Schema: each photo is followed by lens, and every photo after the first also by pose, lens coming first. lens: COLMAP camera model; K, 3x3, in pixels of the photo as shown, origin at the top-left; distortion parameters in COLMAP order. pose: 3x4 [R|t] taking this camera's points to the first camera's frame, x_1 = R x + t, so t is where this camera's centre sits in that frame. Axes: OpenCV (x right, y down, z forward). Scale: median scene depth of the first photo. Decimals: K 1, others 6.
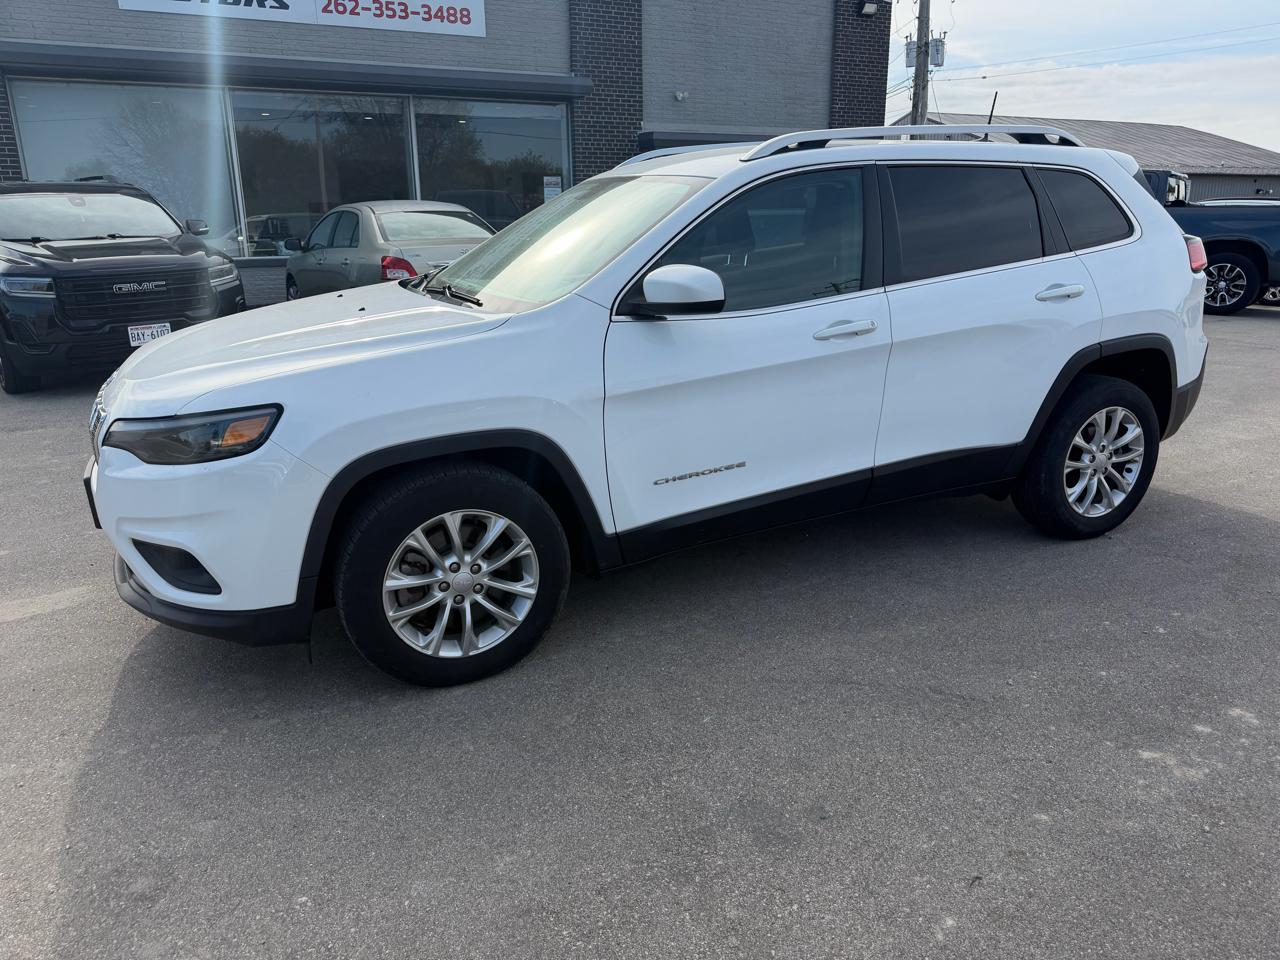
lens RADIAL K [[909.4, 0, 636.4], [0, 909.4, 476.7], [0, 0, 1]] dist [0.019332, -0.019889]
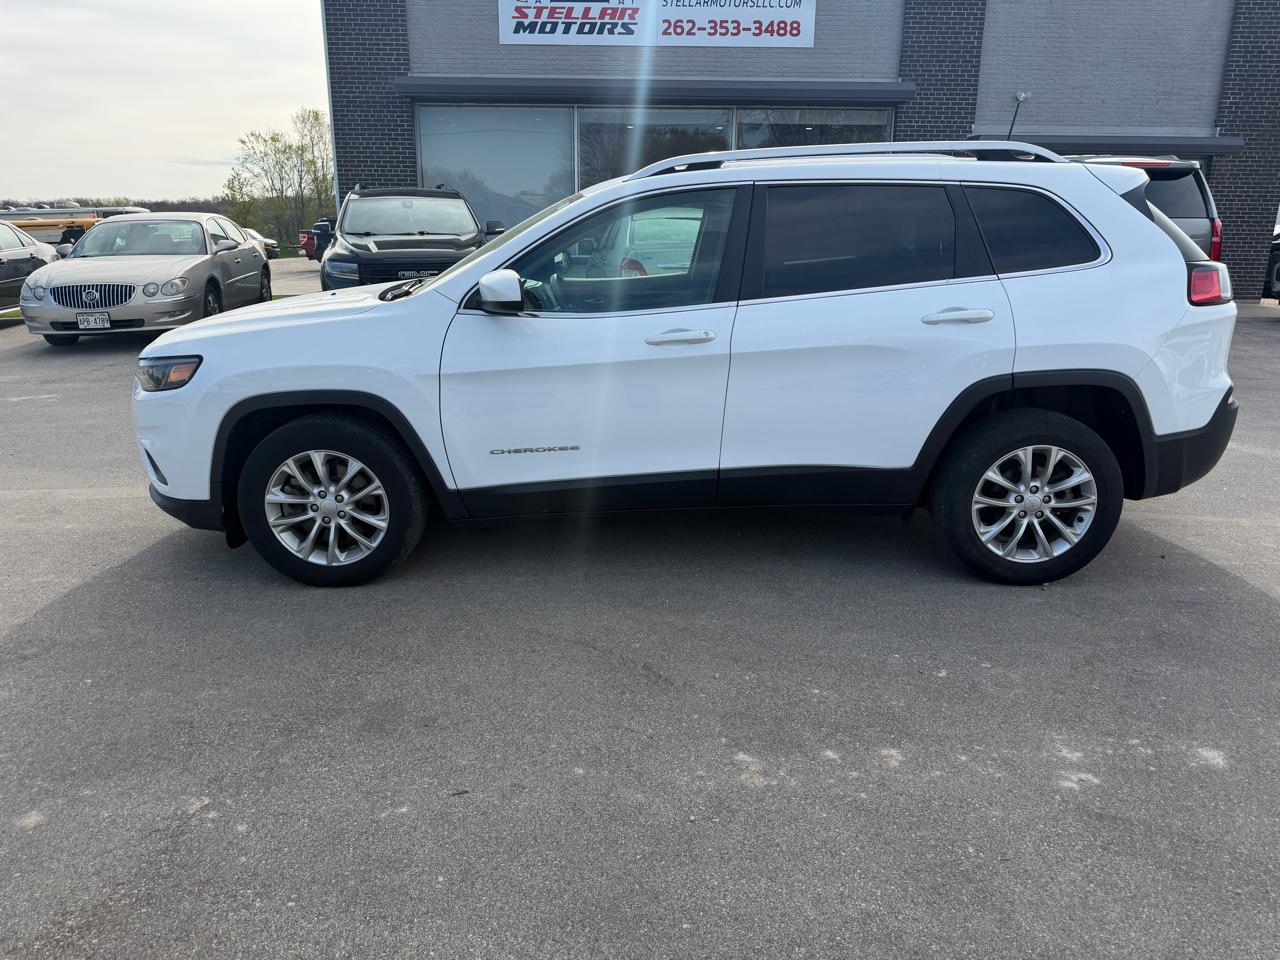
lens RADIAL K [[909.4, 0, 642.5], [0, 909.4, 472.0], [0, 0, 1]] dist [0.019332, -0.019889]
pose [[0.902678, 0.131525, -0.409724, 0.621405], [-0.134259, 0.990697, 0.022230, -0.018623], [0.408837, 0.034943, 0.911938, -0.002331]]
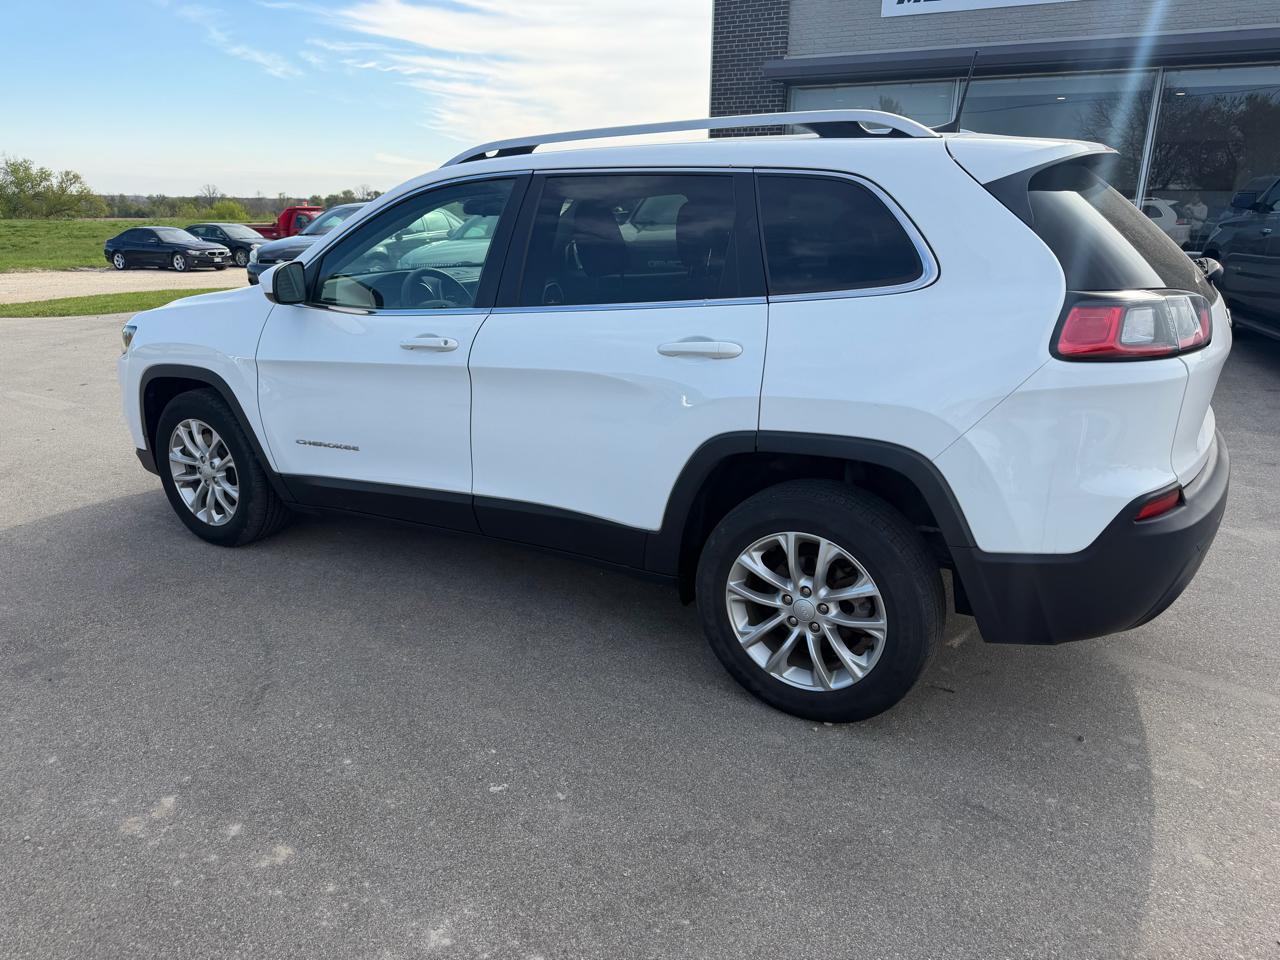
lens RADIAL K [[909.4, 0, 638.2], [0, 909.4, 478.0], [0, 0, 1]] dist [0.019332, -0.019889]
pose [[0.551990, 0.260668, -0.792060, 1.117792], [-0.245272, 0.958617, 0.144551, -0.209470], [0.796962, 0.114479, 0.593081, 0.581866]]
